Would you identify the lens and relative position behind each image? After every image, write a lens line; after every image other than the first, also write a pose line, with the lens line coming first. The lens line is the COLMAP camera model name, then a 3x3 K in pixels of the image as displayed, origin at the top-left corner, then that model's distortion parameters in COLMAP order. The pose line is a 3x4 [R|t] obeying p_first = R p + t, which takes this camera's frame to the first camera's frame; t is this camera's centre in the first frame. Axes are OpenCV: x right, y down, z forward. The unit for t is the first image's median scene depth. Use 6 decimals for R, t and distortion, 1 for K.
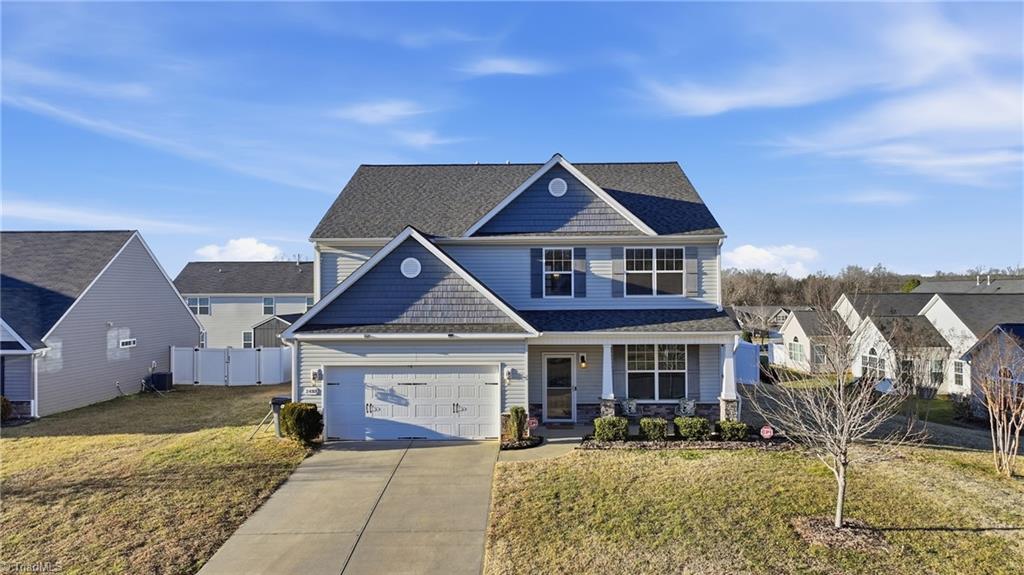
lens RADIAL K [[721.7, 0, 515.0], [0, 721.7, 283.5], [0, 0, 1]] dist [-0.003411, 0.010096]
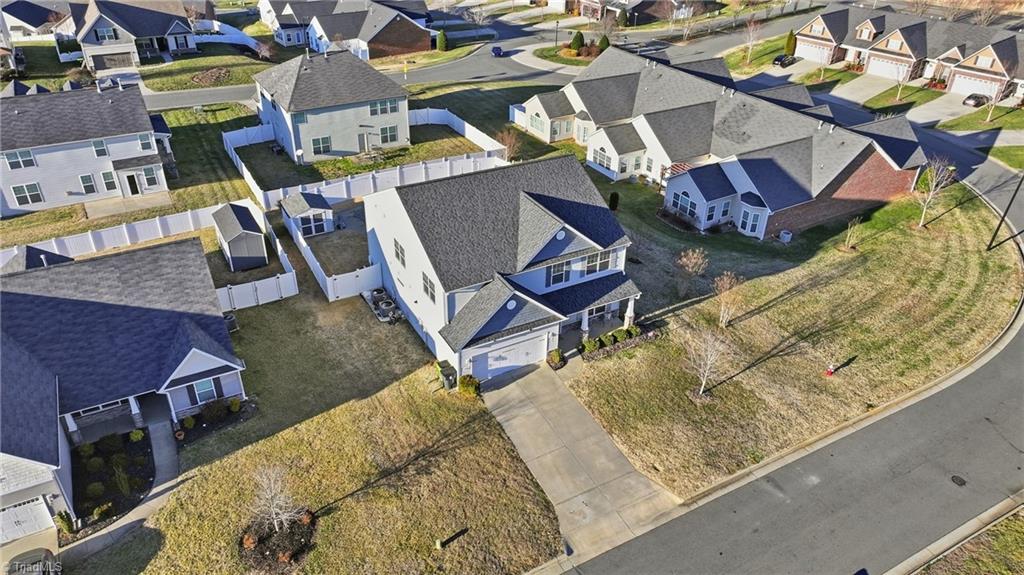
lens RADIAL K [[721.7, 0, 513.9], [0, 721.7, 282.9], [0, 0, 1]] dist [-0.003411, 0.010096]
pose [[0.865844, -0.240090, 0.438942, -0.984368], [-0.032221, 0.848754, 0.527805, -1.107697], [-0.499275, -0.471140, 0.727153, -0.408990]]
